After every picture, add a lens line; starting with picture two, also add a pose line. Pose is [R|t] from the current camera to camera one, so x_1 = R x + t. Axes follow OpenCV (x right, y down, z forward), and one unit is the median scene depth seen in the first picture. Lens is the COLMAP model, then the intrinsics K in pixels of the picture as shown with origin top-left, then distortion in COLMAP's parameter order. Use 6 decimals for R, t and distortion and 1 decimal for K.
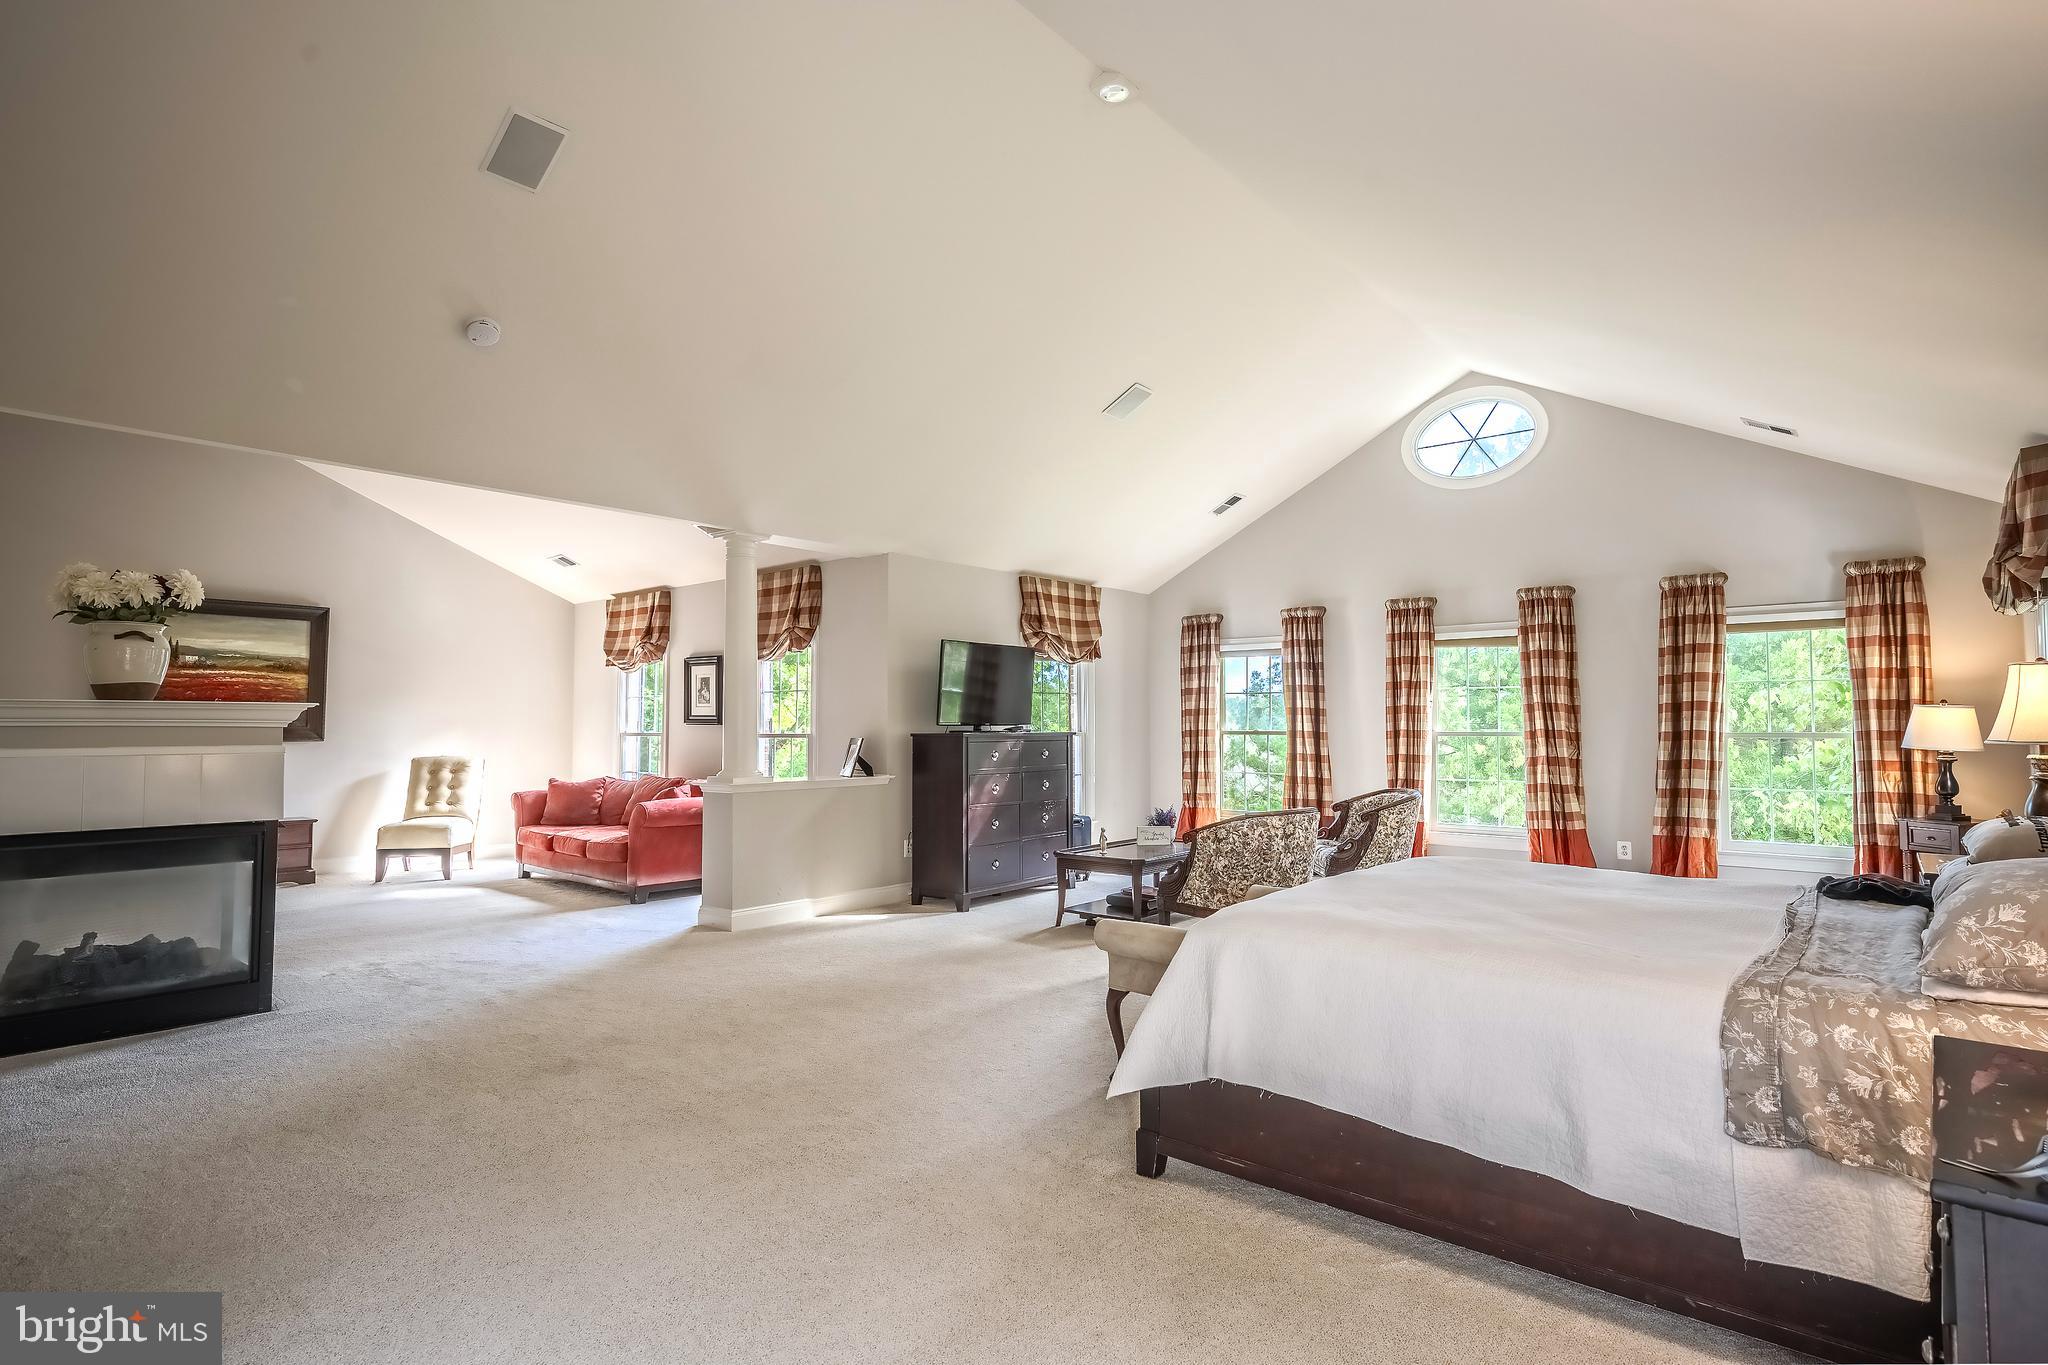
lens RADIAL K [[1034.7, 0, 1024.0], [0, 1034.7, 682.5], [0, 0, 1]] dist [-0.001912, -0.000224]
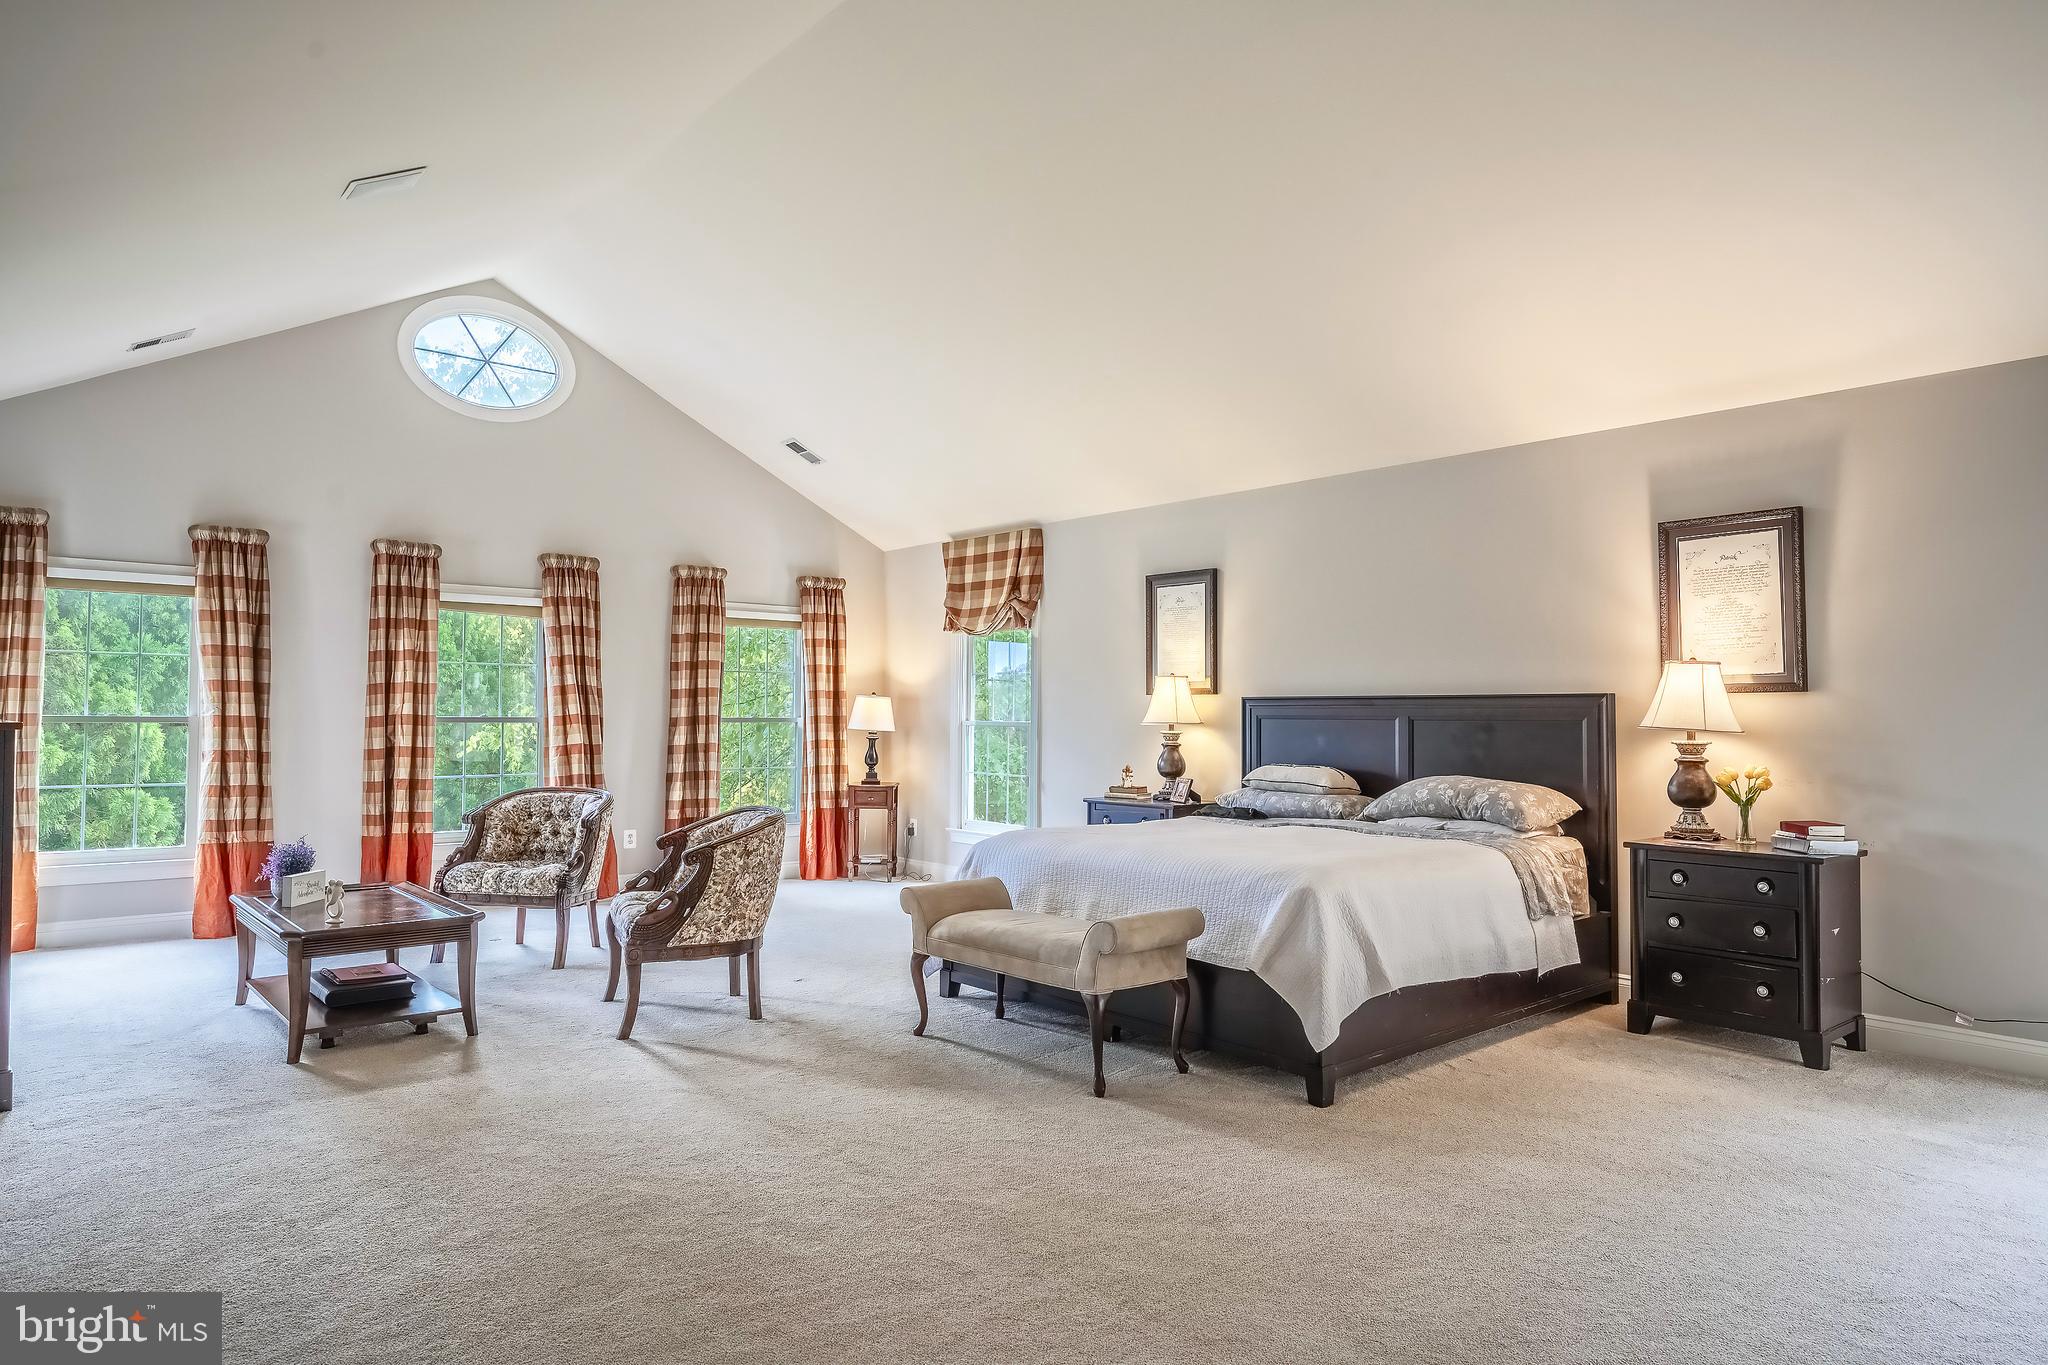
lens RADIAL K [[1261.8, 0, 1024.0], [0, 1261.8, 682.5], [0, 0, 1]] dist [-0.007709, -0.000855]
pose [[0.142000, 0.025609, 0.989535, -0.453070], [-0.046683, 0.998726, -0.019148, 0.017579], [-0.988765, -0.043475, 0.143015, 0.394888]]
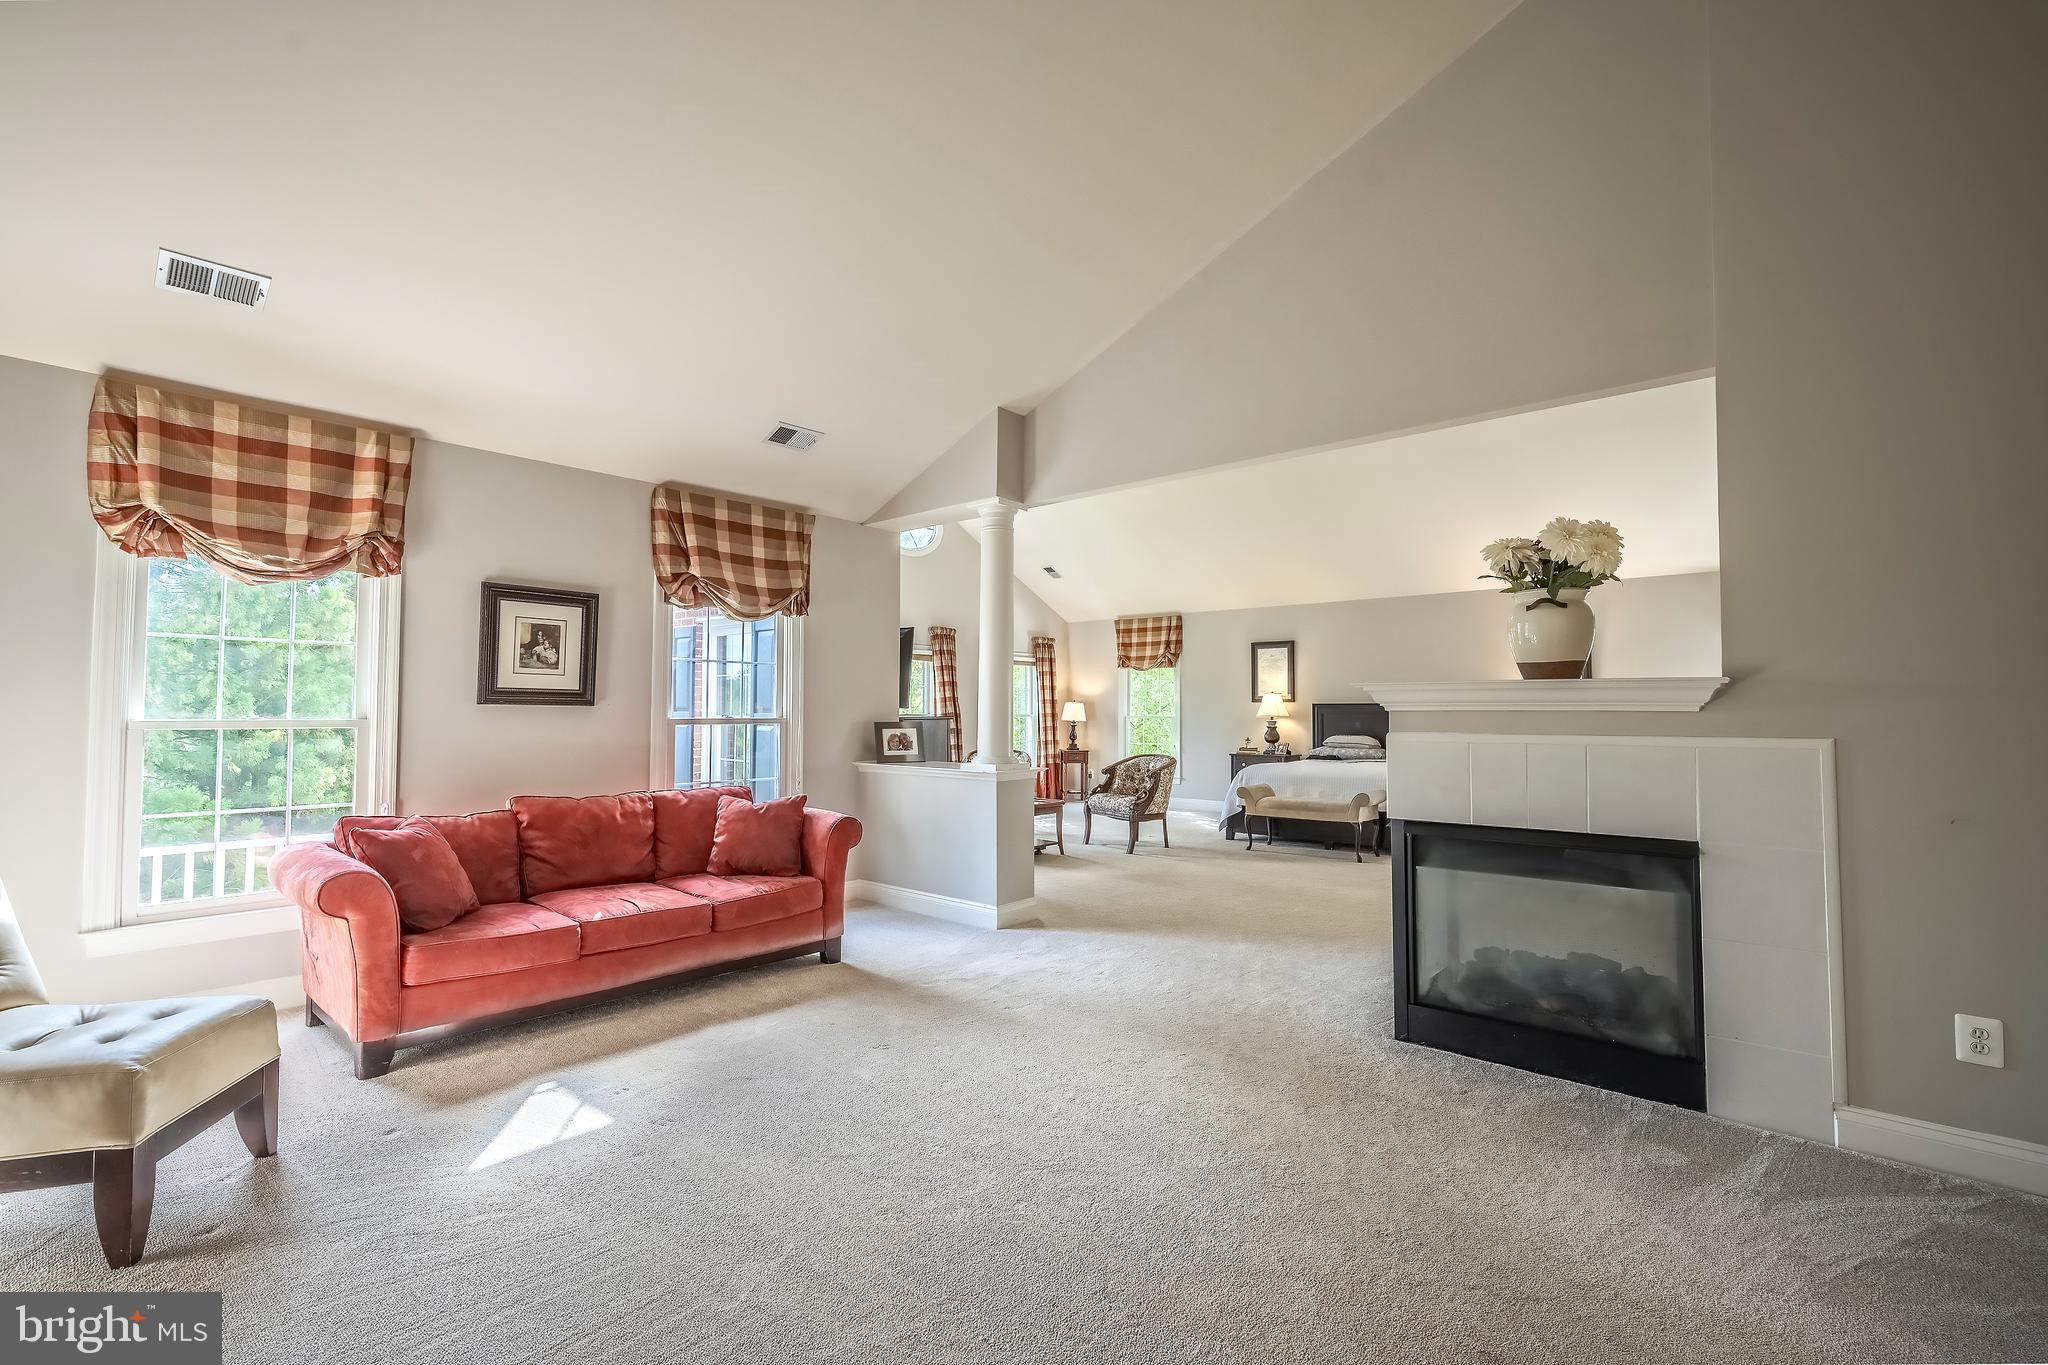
lens RADIAL K [[913.0, 0, 1024.0], [0, 913.0, 682.5], [0, 0, 1]] dist [-0.002186, 0.000358]
pose [[0.004010, 0.032261, 0.999471, -0.850042], [-0.045127, 0.998467, -0.032048, 0.033228], [-0.998973, -0.044975, 0.005460, 0.750592]]
